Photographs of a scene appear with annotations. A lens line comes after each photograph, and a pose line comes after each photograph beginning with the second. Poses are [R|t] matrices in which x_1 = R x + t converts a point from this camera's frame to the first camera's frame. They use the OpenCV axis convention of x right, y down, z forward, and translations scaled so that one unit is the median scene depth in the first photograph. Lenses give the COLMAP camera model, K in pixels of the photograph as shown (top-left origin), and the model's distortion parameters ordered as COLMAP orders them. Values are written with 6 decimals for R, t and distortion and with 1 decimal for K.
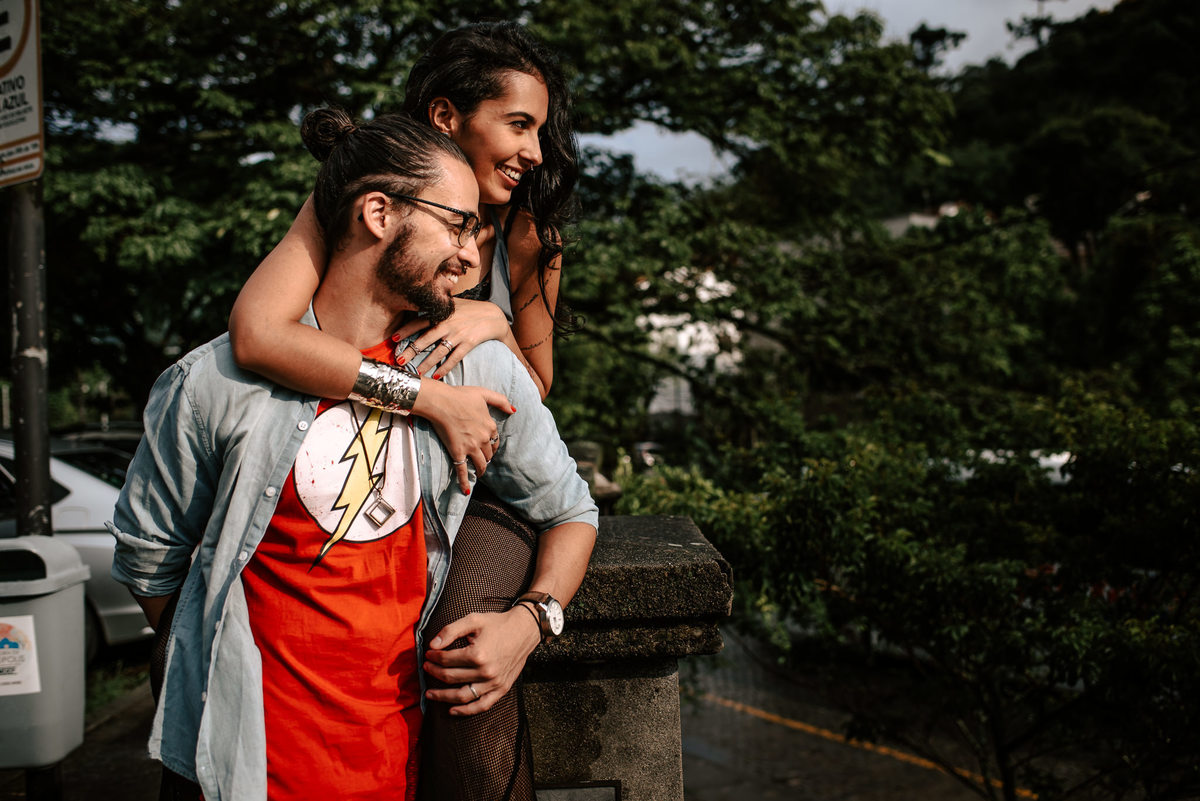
lens RADIAL K [[1099.2, 0, 600.0], [0, 1099.2, 400.5], [0, 0, 1]] dist [-0.110005, 0.095805]
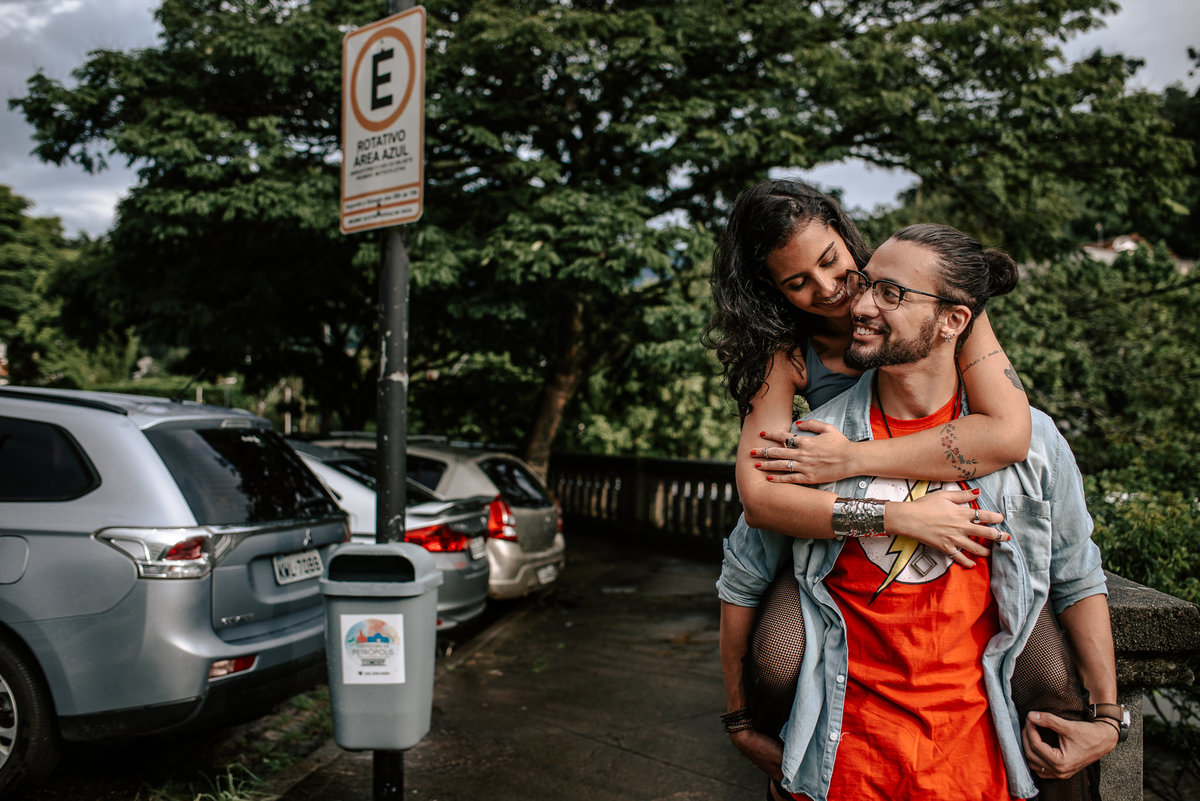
lens RADIAL K [[1099.2, 0, 600.0], [0, 1099.2, 400.5], [0, 0, 1]] dist [-0.110005, 0.095805]
pose [[0.991593, 0.041222, -0.122658, -0.101163], [-0.043356, 0.998950, -0.014778, -0.007036], [0.121920, 0.019971, 0.992339, -0.054703]]
